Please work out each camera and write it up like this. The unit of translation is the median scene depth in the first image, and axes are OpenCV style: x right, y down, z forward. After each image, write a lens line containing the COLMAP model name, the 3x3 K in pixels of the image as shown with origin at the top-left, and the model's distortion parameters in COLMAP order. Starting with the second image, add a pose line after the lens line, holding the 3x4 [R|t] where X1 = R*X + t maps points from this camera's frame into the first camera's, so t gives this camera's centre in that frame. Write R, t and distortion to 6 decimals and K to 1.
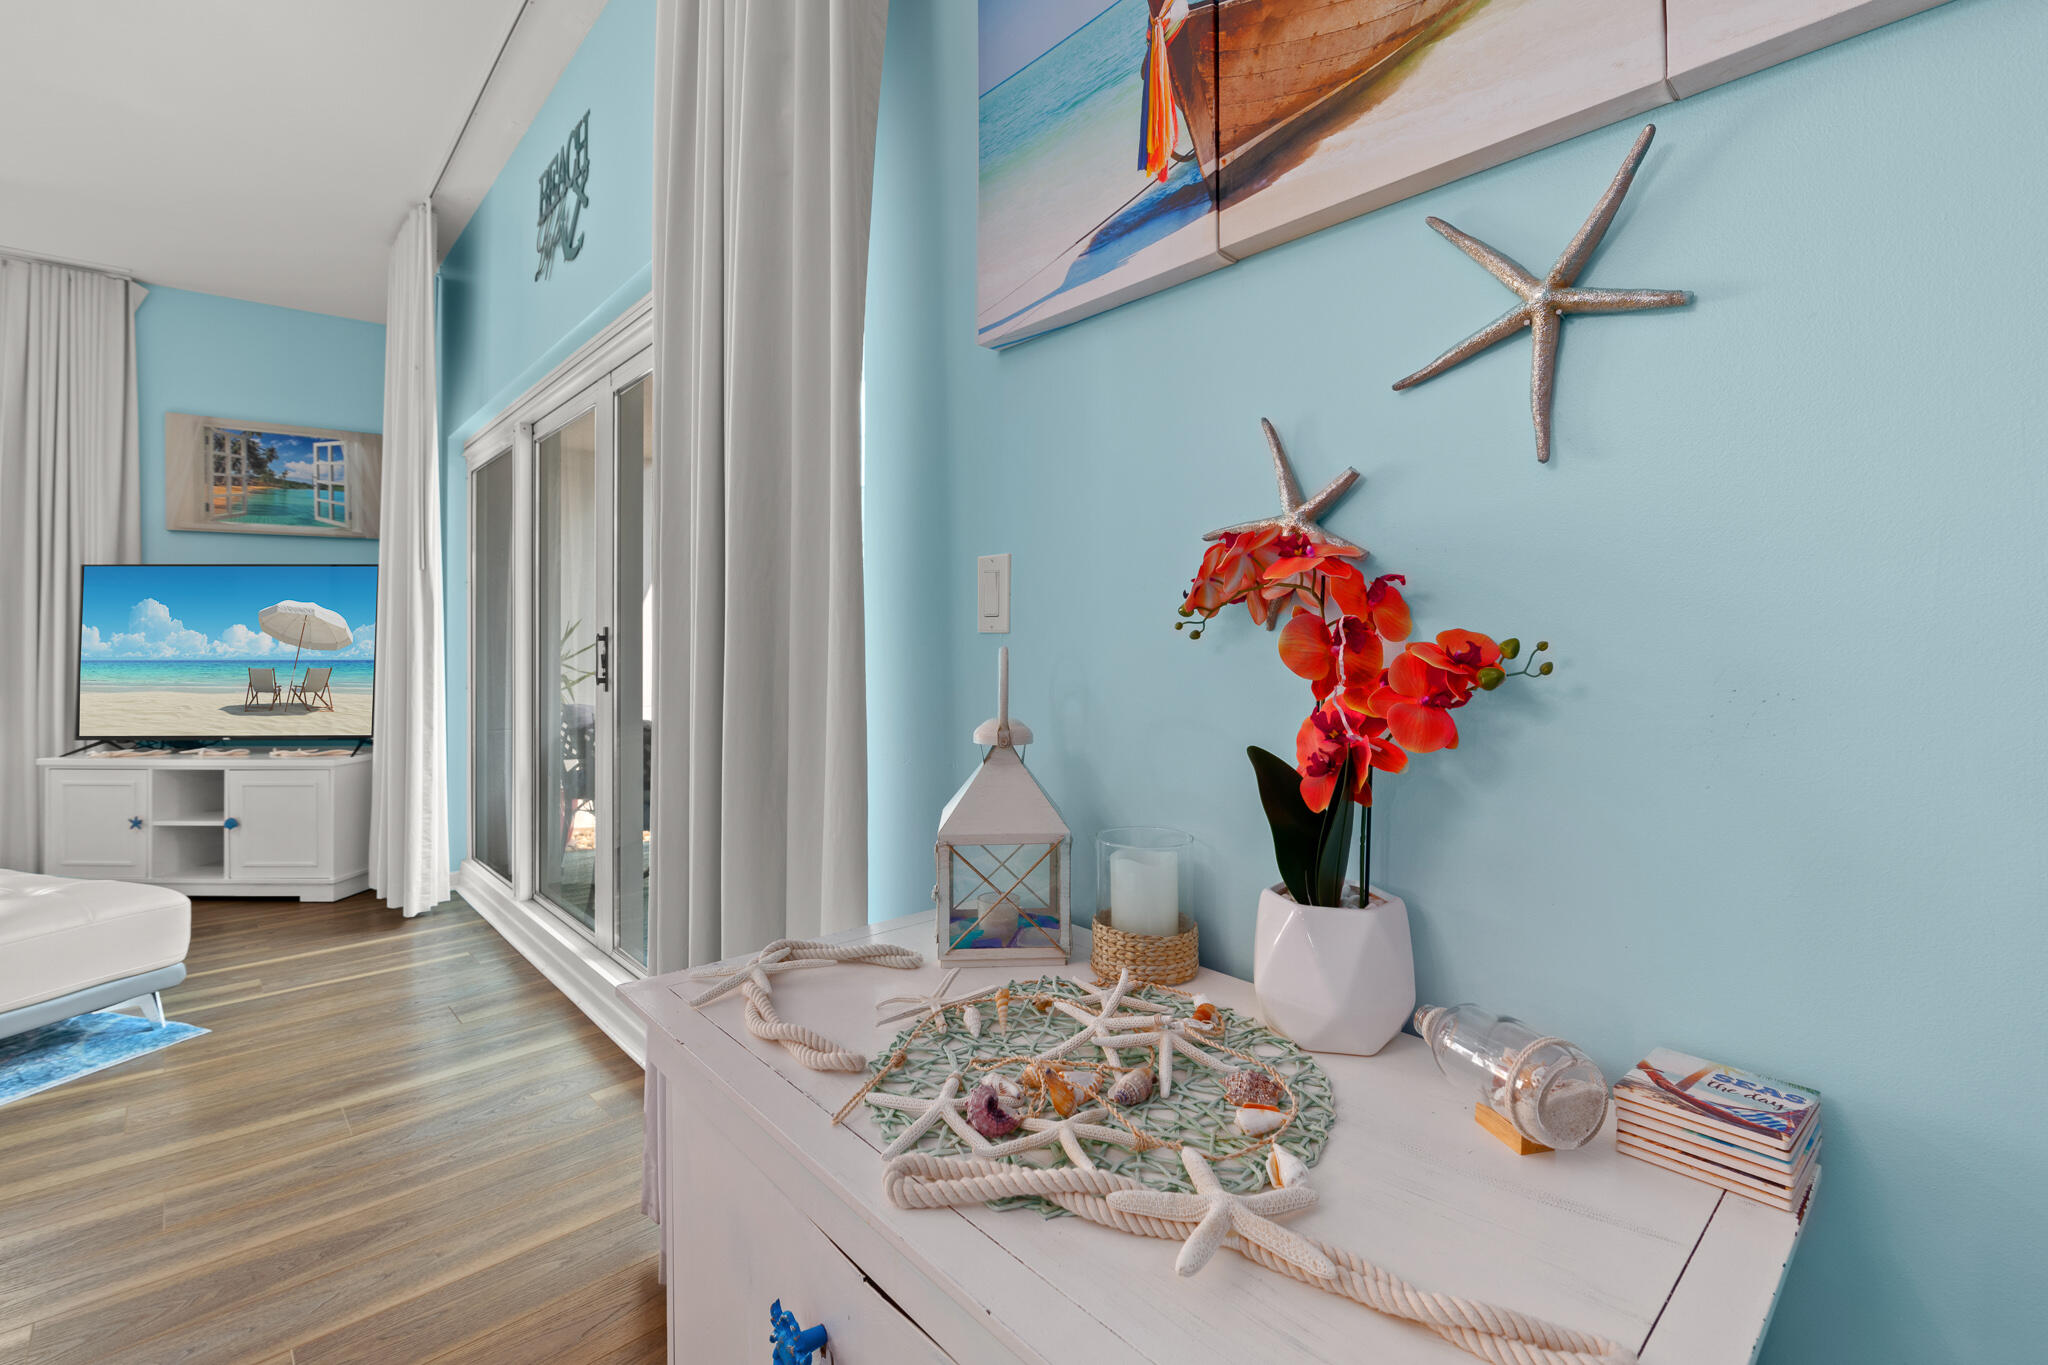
lens RADIAL K [[895.3, 0, 1040.1], [0, 895.3, 641.0], [0, 0, 1]] dist [-0.000958, -0.004941]
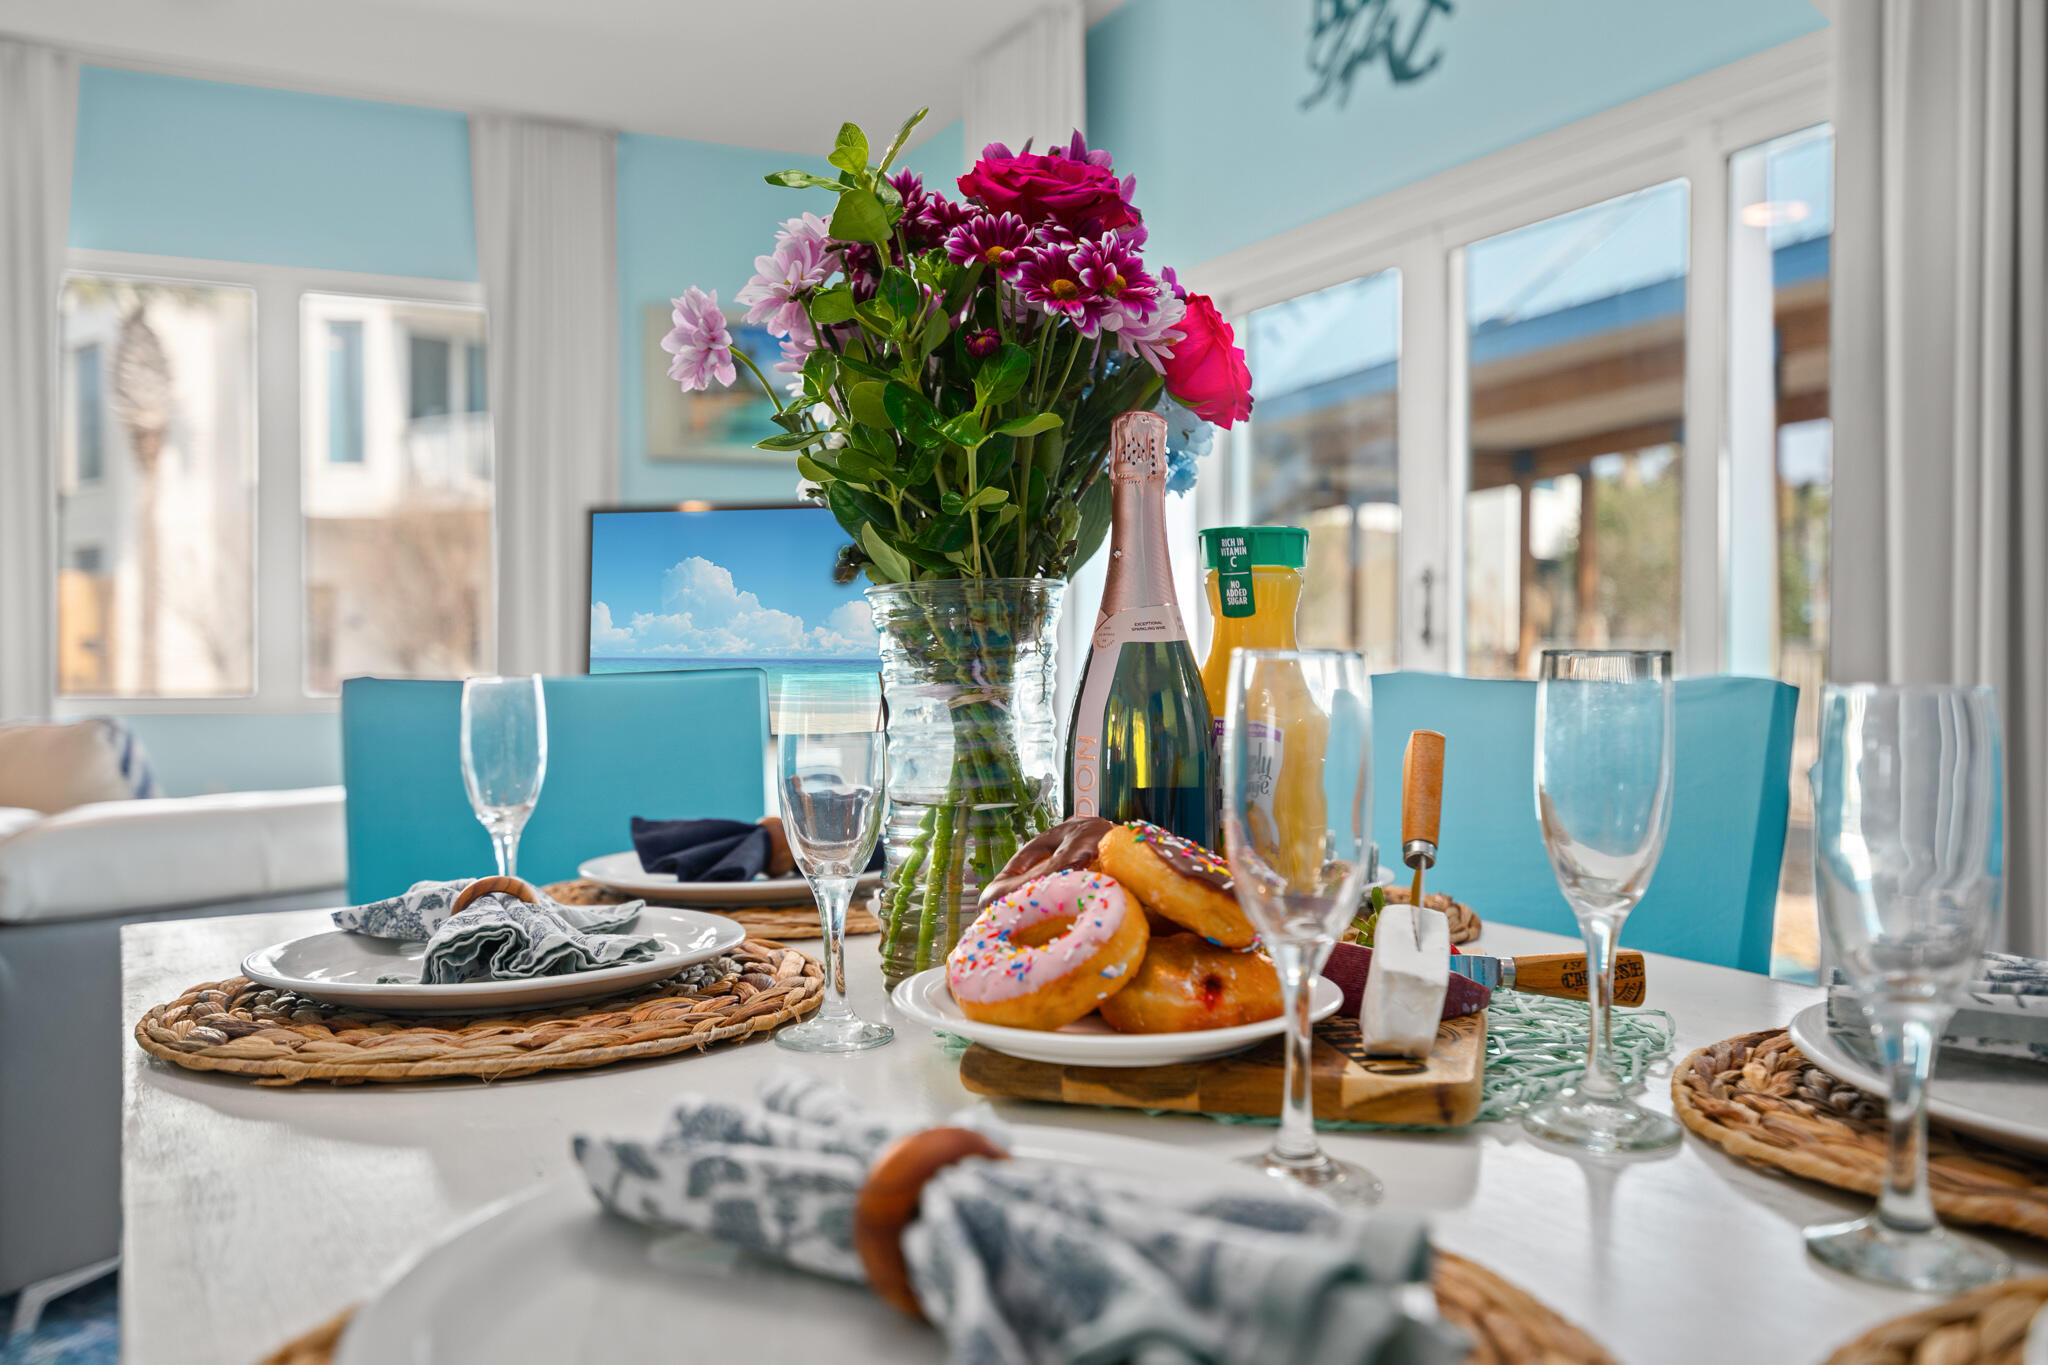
lens RADIAL K [[1664.3, 0, 1040.4], [0, 1664.3, 669.3], [0, 0, 1]] dist [0.015506, 0.015949]
pose [[0.964129, 0.002582, -0.265421, -0.303071], [0.002174, 0.999842, 0.017624, 0.033983], [0.265425, -0.017569, 0.963972, -0.318600]]
